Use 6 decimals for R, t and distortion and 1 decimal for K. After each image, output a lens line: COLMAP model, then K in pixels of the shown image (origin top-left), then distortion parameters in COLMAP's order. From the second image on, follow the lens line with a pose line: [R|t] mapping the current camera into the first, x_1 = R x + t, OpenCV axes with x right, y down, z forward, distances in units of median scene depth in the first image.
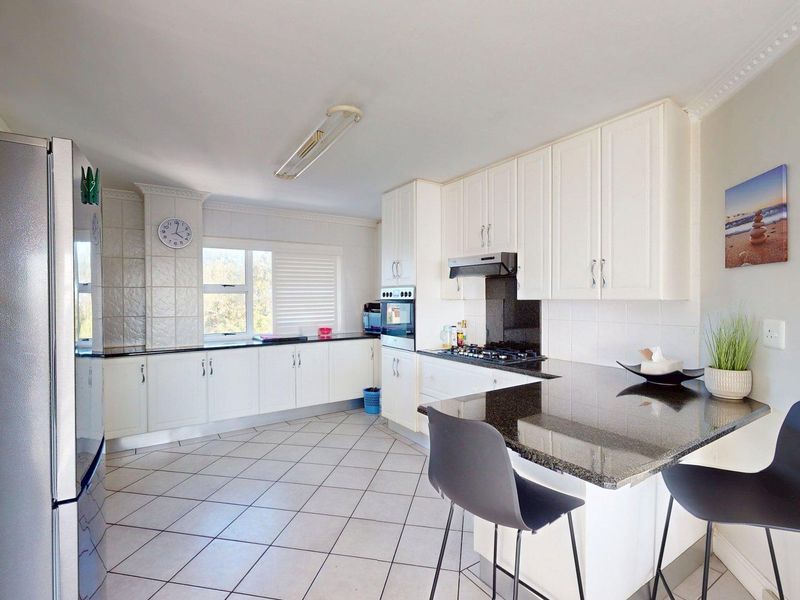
lens RADIAL K [[391.5, 0, 399.9], [0, 391.5, 301.1], [0, 0, 1]] dist [0.004259, -0.000784]
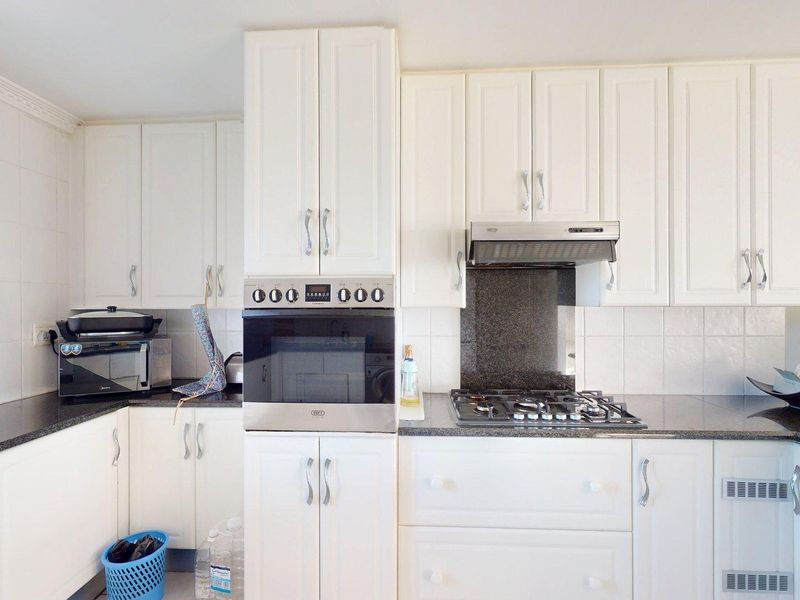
lens RADIAL K [[391.5, 0, 397.3], [0, 391.5, 303.8], [0, 0, 1]] dist [0.004259, -0.000784]
pose [[0.589136, -0.002603, 0.808030, -0.284316], [0.006736, 0.999976, -0.001689, -0.006915], [-0.808006, 0.006438, 0.589139, 0.713041]]
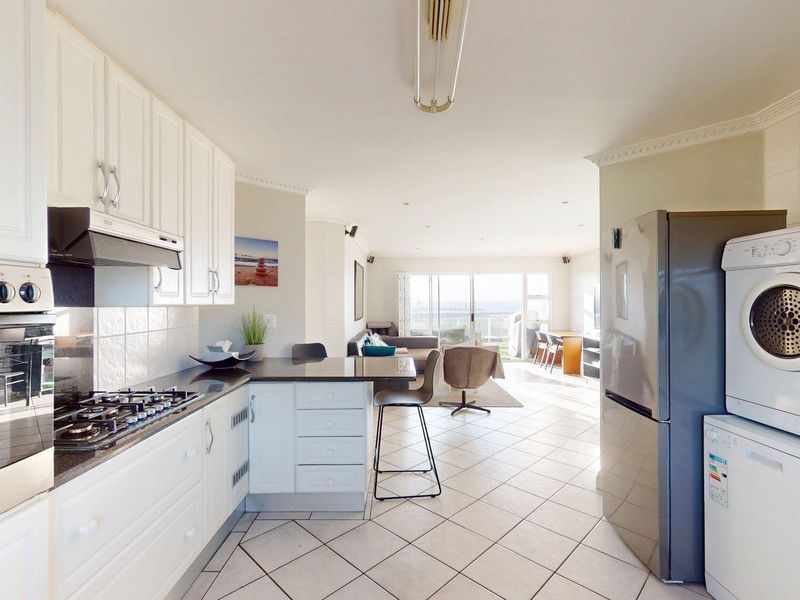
lens RADIAL K [[391.5, 0, 399.0], [0, 391.5, 301.2], [0, 0, 1]] dist [0.004259, -0.000784]
pose [[-0.833919, 0.004147, 0.551872, -0.328858], [0.007475, 0.999965, 0.003781, -0.009927], [-0.551836, 0.007279, -0.833921, 1.044875]]
